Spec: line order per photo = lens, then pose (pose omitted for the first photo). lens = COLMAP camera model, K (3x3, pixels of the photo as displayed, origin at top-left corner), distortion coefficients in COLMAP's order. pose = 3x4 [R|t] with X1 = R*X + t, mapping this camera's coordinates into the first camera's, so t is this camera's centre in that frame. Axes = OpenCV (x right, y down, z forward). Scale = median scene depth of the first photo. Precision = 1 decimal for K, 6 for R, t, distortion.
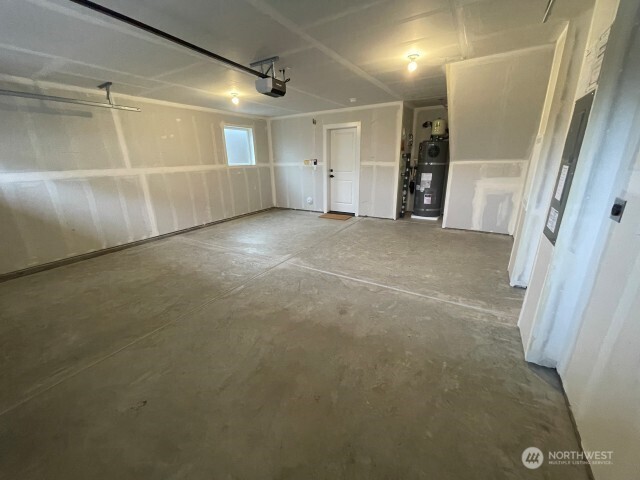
lens RADIAL K [[257.5, 0, 320.0], [0, 257.5, 240.0], [0, 0, 1]] dist [-0.006699, 0.000163]
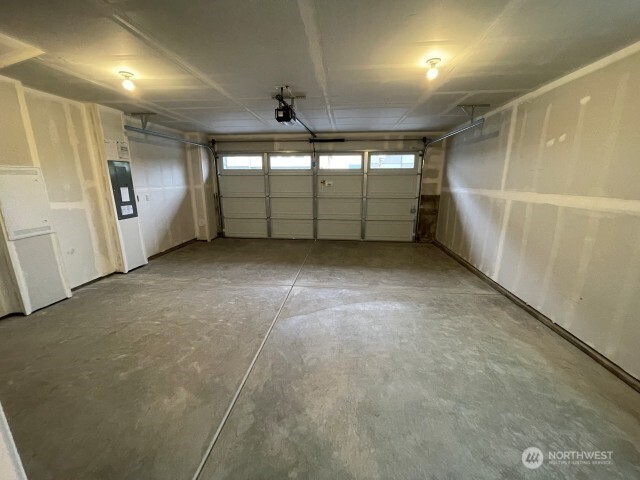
lens RADIAL K [[257.5, 0, 320.0], [0, 257.5, 240.0], [0, 0, 1]] dist [-0.006699, 0.000163]
pose [[-0.899411, 0.119734, -0.420384, 0.138525], [-0.116232, 0.861611, 0.494082, -0.504304], [0.421366, 0.493245, -0.761026, 1.529822]]
